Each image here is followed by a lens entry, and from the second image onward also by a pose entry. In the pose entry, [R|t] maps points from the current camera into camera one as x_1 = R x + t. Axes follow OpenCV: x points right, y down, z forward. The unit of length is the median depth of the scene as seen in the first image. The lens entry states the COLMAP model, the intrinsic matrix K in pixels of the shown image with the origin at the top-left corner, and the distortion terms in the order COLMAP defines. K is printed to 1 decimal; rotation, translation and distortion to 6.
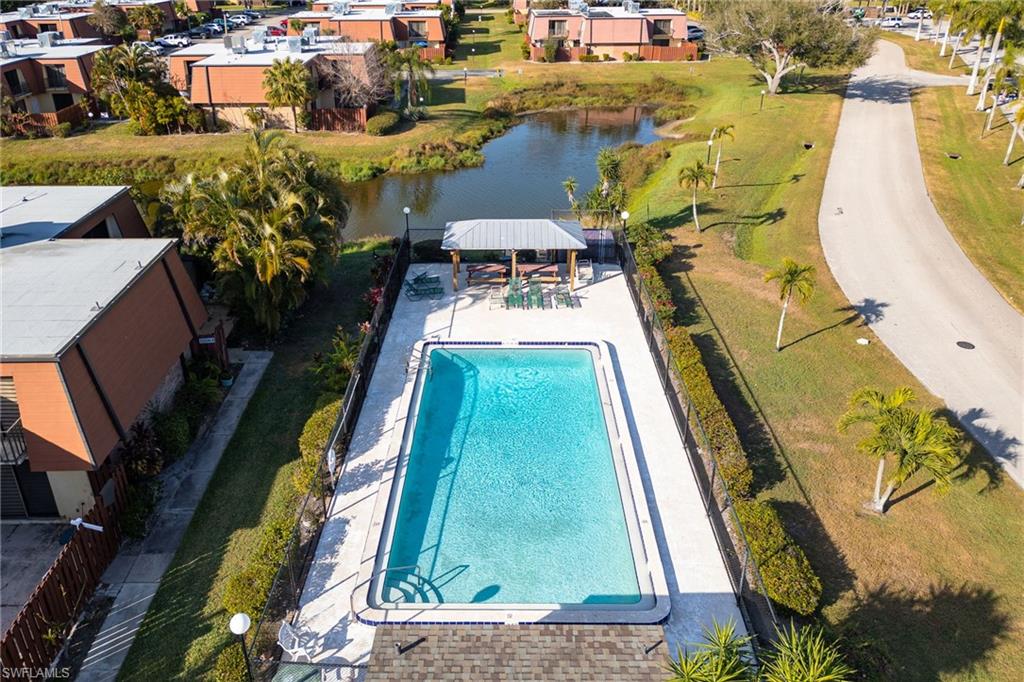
lens RADIAL K [[756.9, 0, 511.5], [0, 756.9, 340.8], [0, 0, 1]] dist [-0.000209, -0.001245]
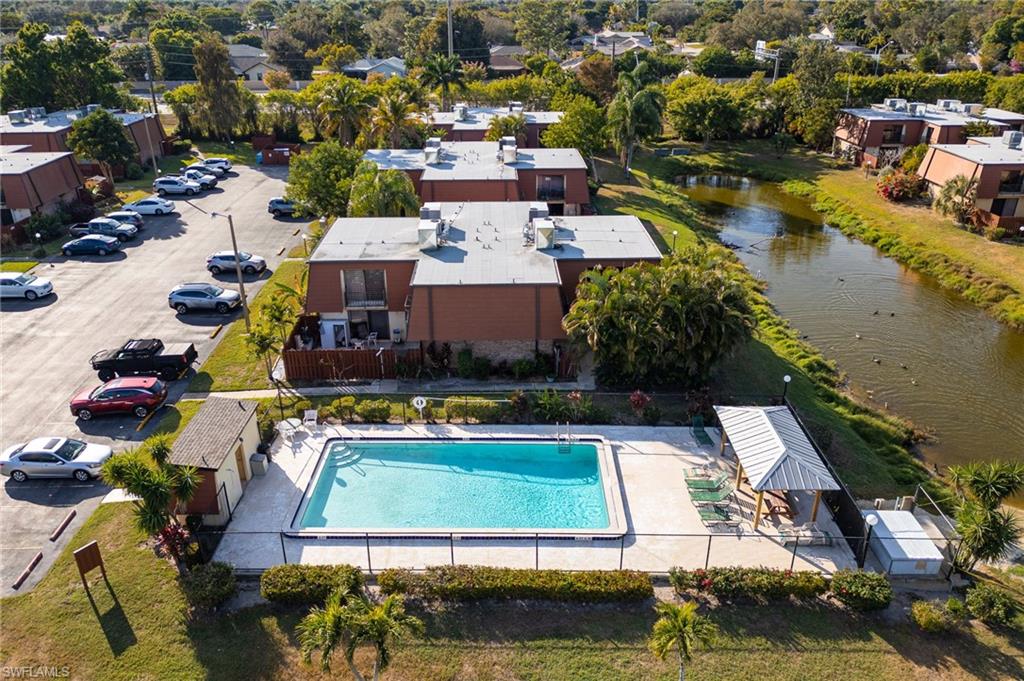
lens RADIAL K [[756.9, 0, 511.5], [0, 756.9, 340.3], [0, 0, 1]] dist [-0.000209, -0.001245]
pose [[-0.007549, 0.417572, -0.908612, 0.964128], [-0.473523, 0.798812, 0.371046, -0.528027], [0.880749, 0.433050, 0.191700, 0.587507]]
